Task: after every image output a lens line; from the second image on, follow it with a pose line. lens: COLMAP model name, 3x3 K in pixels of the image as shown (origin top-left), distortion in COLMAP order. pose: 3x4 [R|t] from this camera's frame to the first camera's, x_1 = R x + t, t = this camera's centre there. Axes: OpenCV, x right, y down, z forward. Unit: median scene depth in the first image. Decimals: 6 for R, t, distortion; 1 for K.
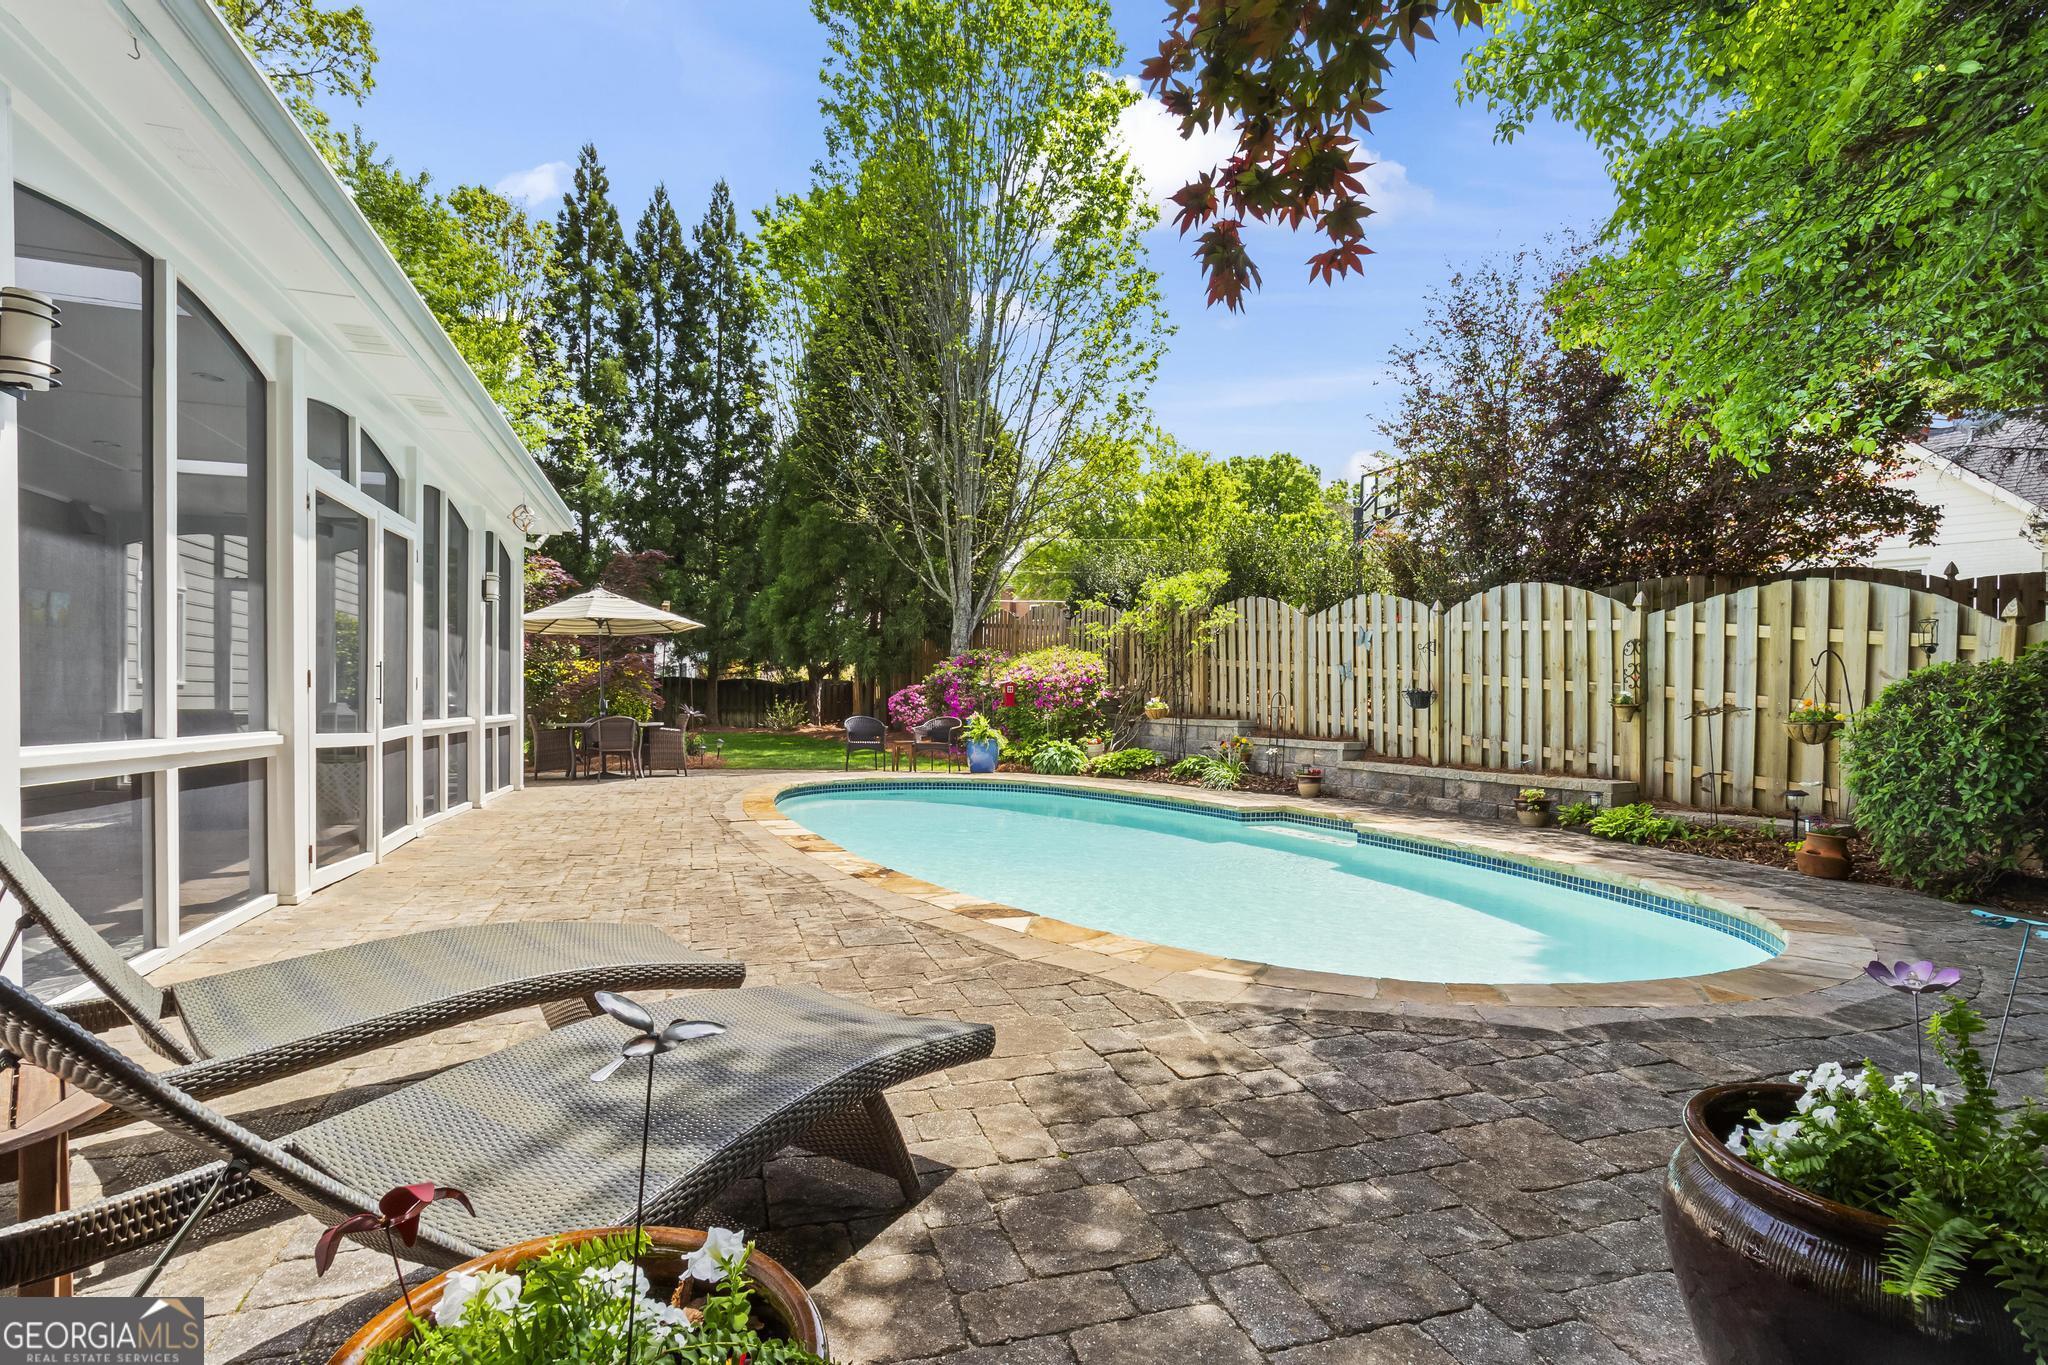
lens RADIAL K [[993.9, 0, 1034.4], [0, 993.9, 698.5], [0, 0, 1]] dist [-0.002767, 0.000057]
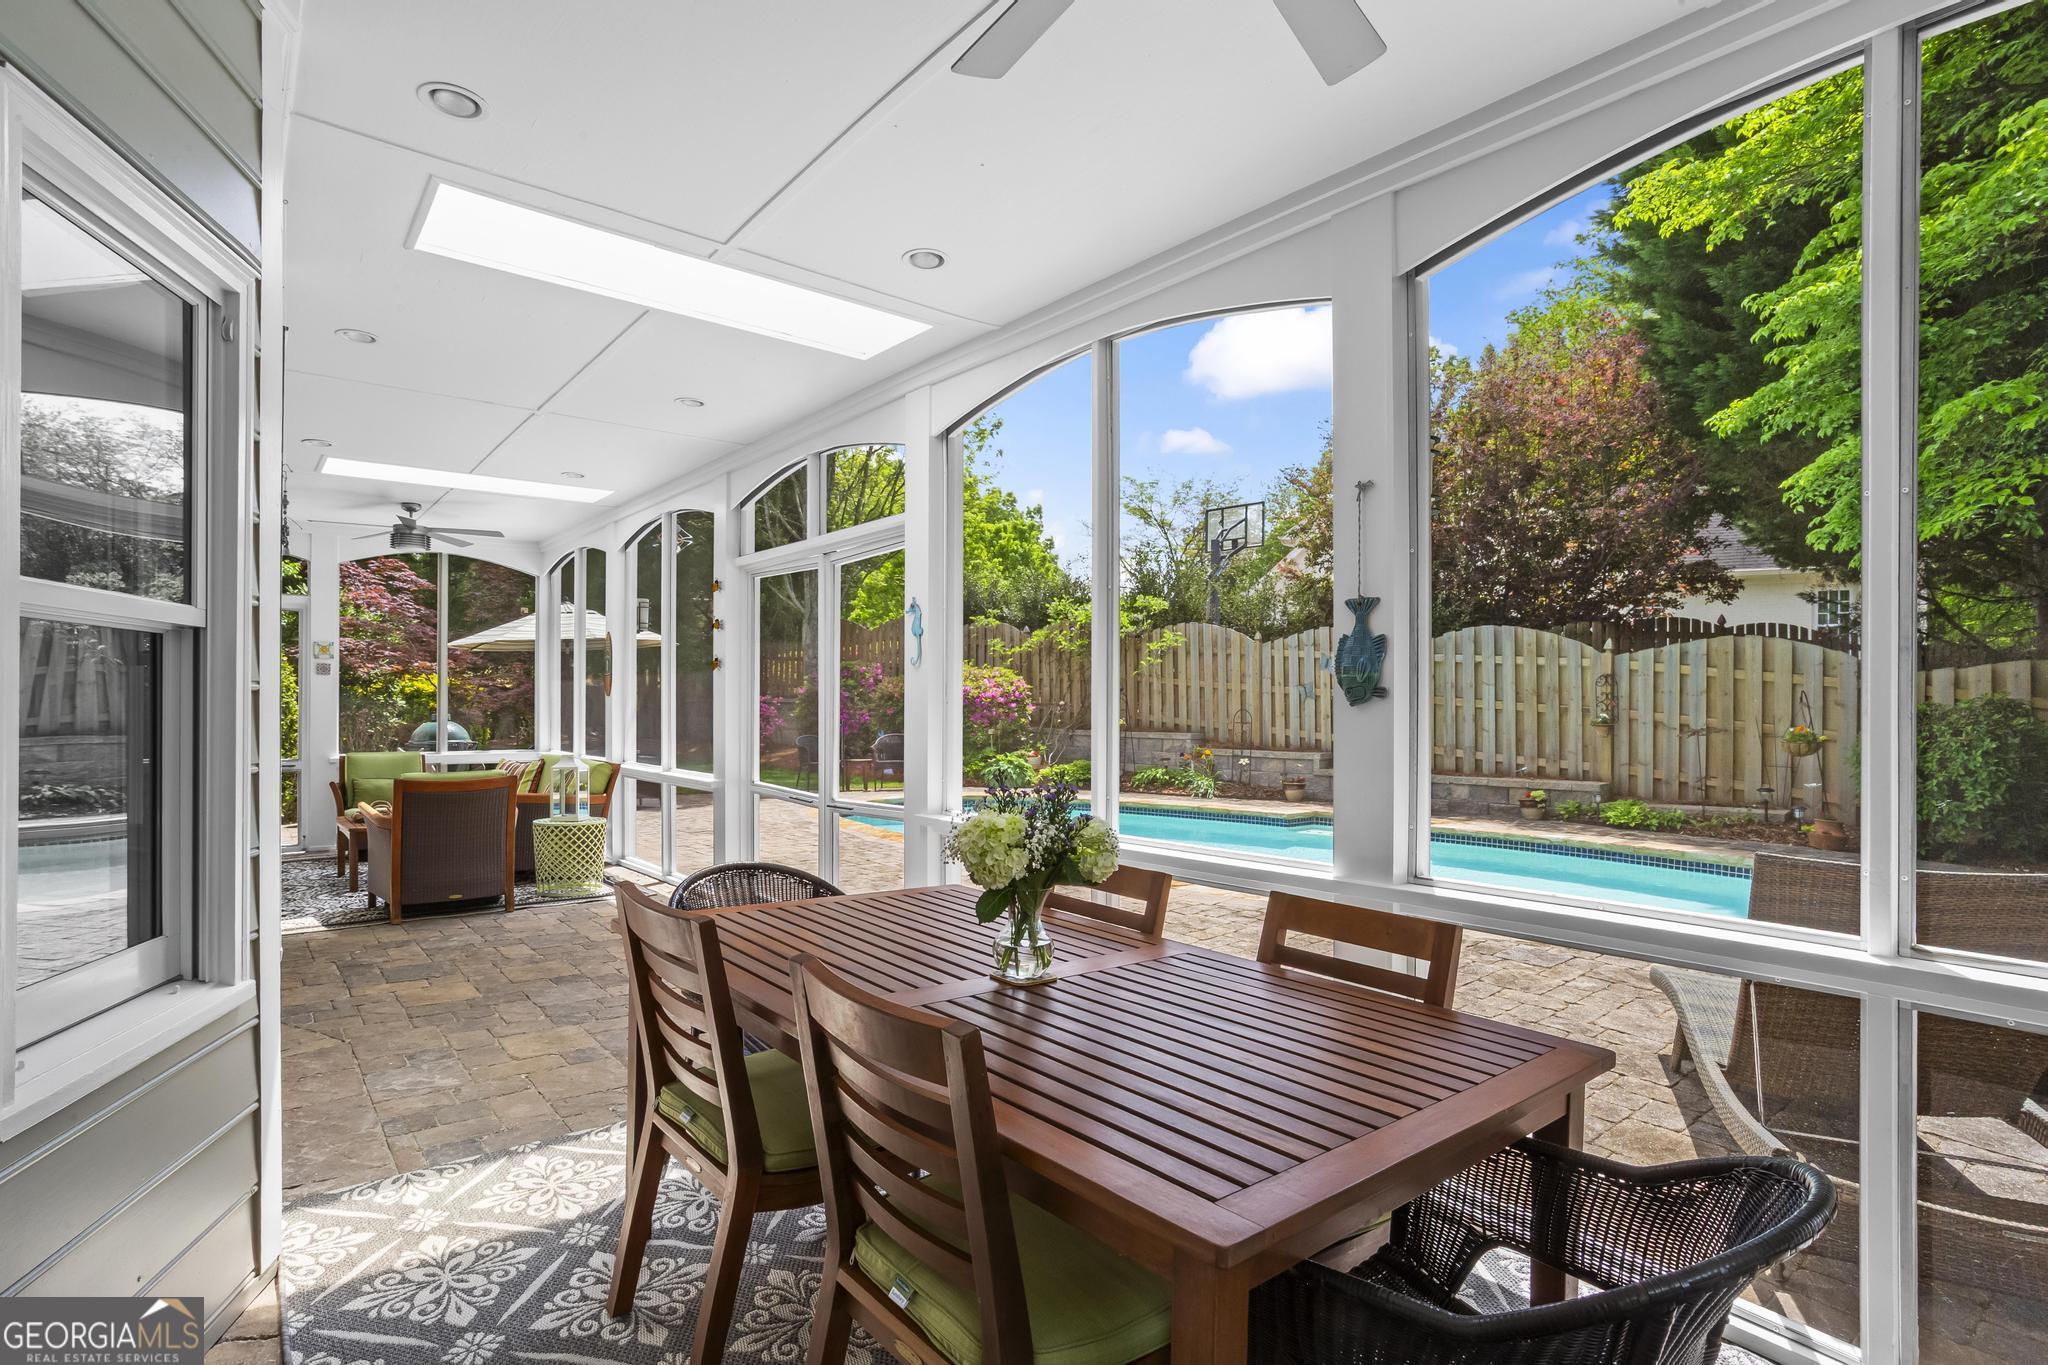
lens RADIAL K [[993.9, 0, 1012.8], [0, 993.9, 692.0], [0, 0, 1]] dist [-0.002767, 0.000057]
pose [[0.934802, -0.010752, 0.355007, -0.542732], [0.009883, 0.999942, 0.004261, -0.044552], [-0.355032, -0.000475, 0.934854, 0.041152]]
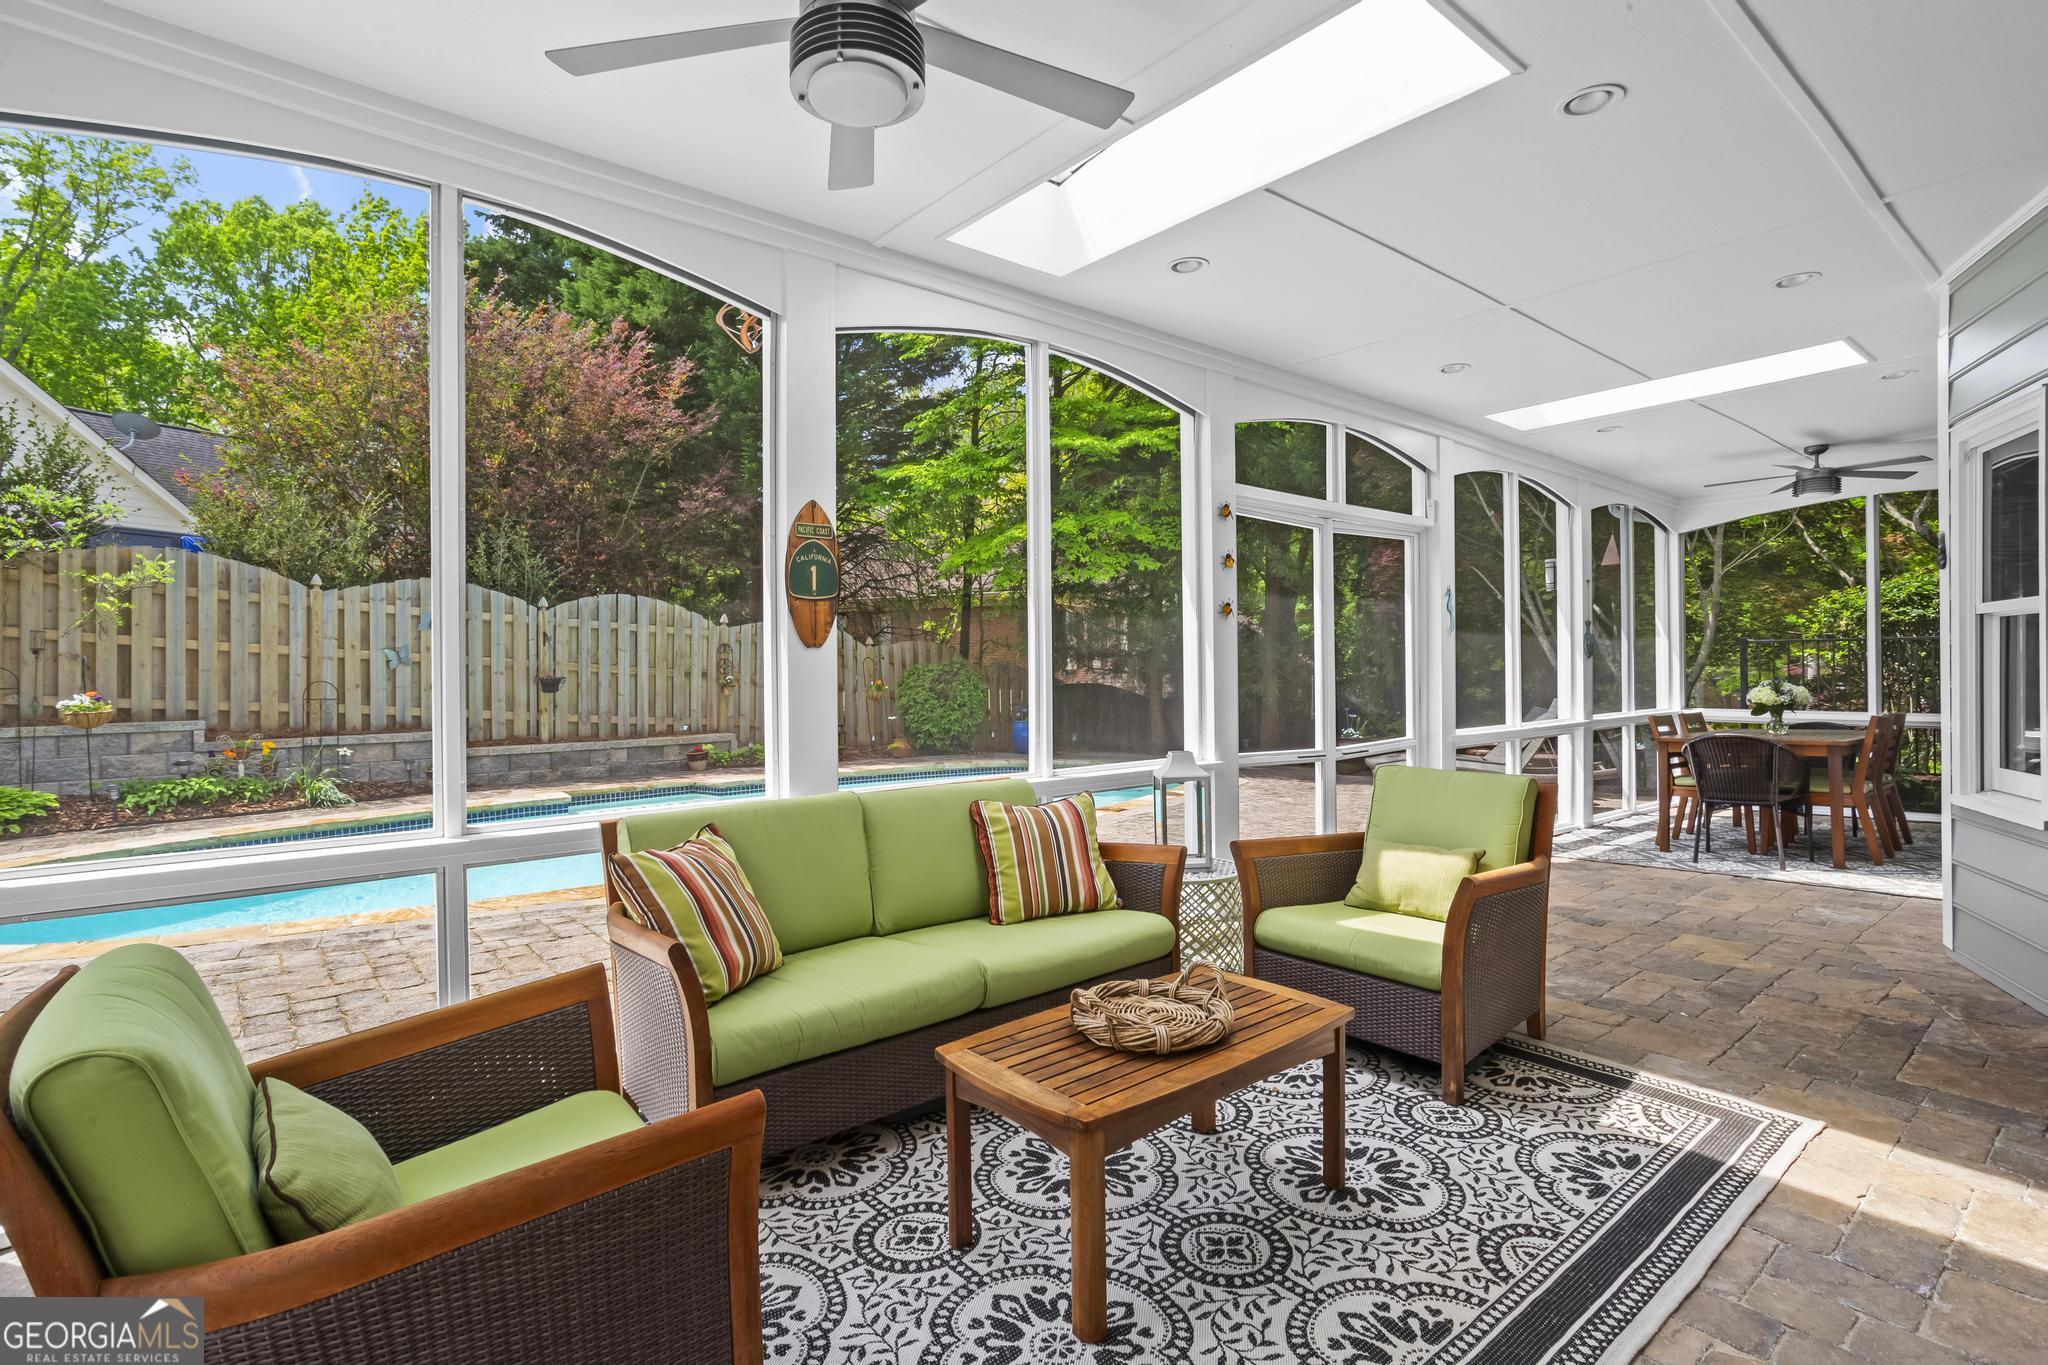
lens RADIAL K [[993.9, 0, 1012.8], [0, 993.9, 675.0], [0, 0, 1]] dist [-0.002767, 0.000057]
pose [[-0.342111, -0.015332, 0.939535, -0.959978], [0.000623, 0.999863, 0.016543, -0.032006], [-0.939659, 0.006244, -0.342054, 1.001849]]
